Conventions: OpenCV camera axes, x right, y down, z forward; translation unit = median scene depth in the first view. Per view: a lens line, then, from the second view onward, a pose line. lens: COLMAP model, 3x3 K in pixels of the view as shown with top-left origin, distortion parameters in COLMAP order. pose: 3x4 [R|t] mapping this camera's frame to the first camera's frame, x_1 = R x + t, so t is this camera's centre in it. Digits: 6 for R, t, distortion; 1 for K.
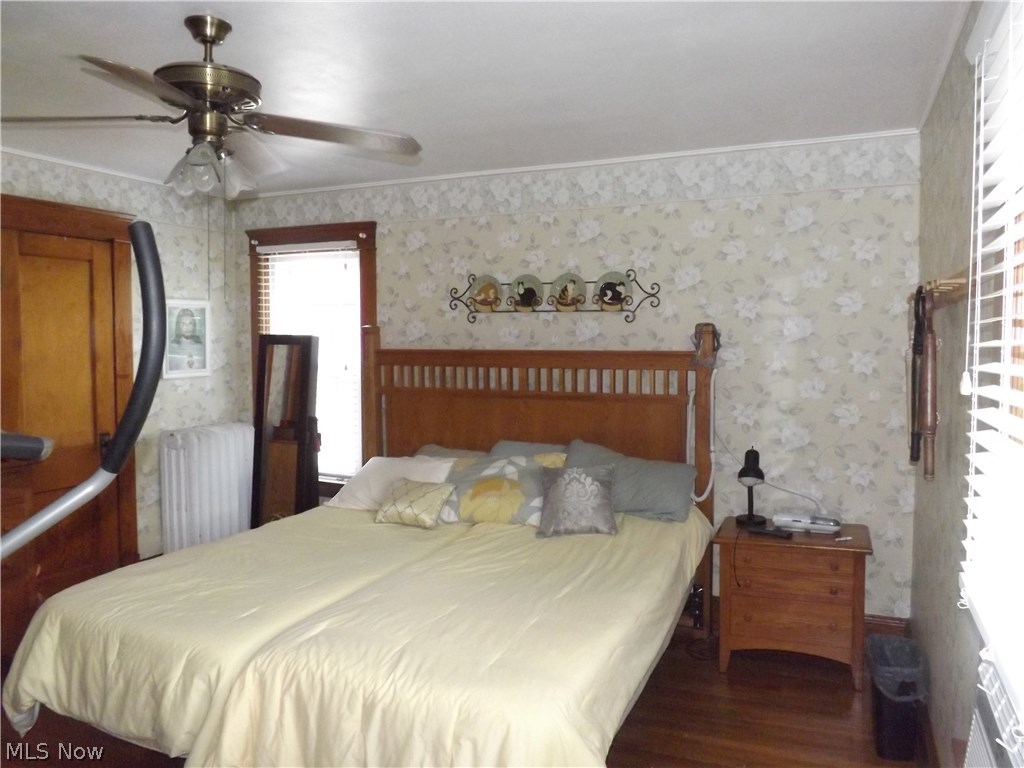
lens RADIAL K [[785.7, 0, 511.7], [0, 785.7, 353.9], [0, 0, 1]] dist [0.003597, 0.001080]
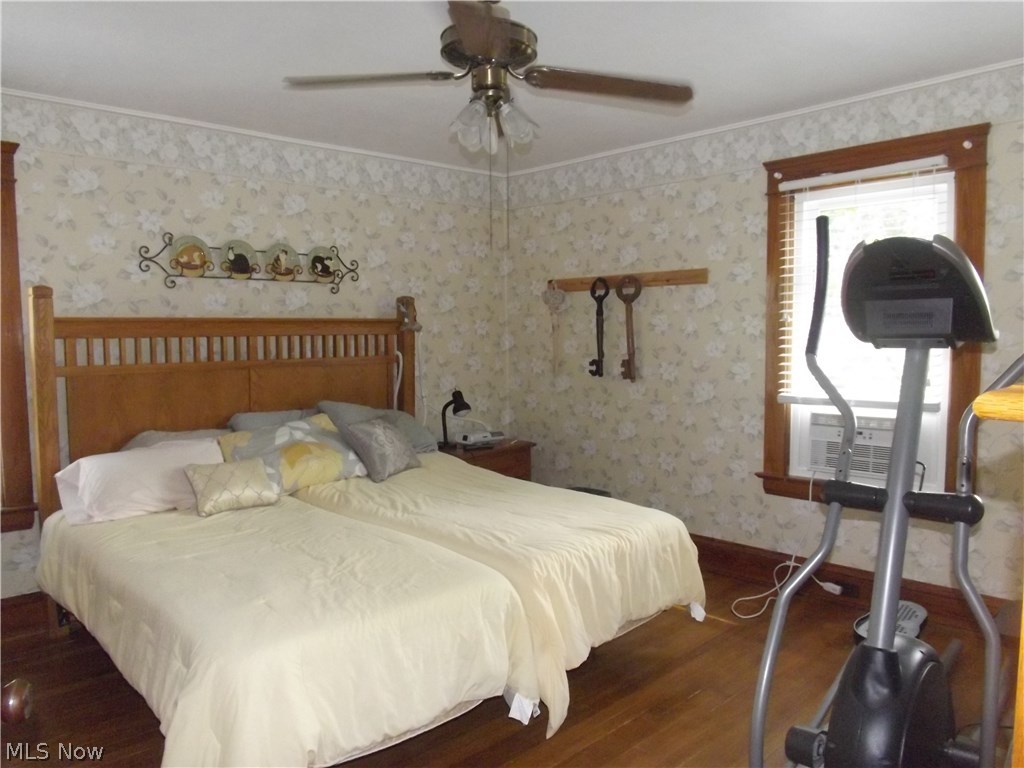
lens RADIAL K [[758.5, 0, 519.5], [0, 758.5, 382.9], [0, 0, 1]] dist [-0.057300, 0.008191]
pose [[0.367501, -0.083137, 0.926300, -0.734865], [0.000078, 0.995999, 0.089362, -0.008749], [-0.930023, -0.032768, 0.366037, 0.336738]]
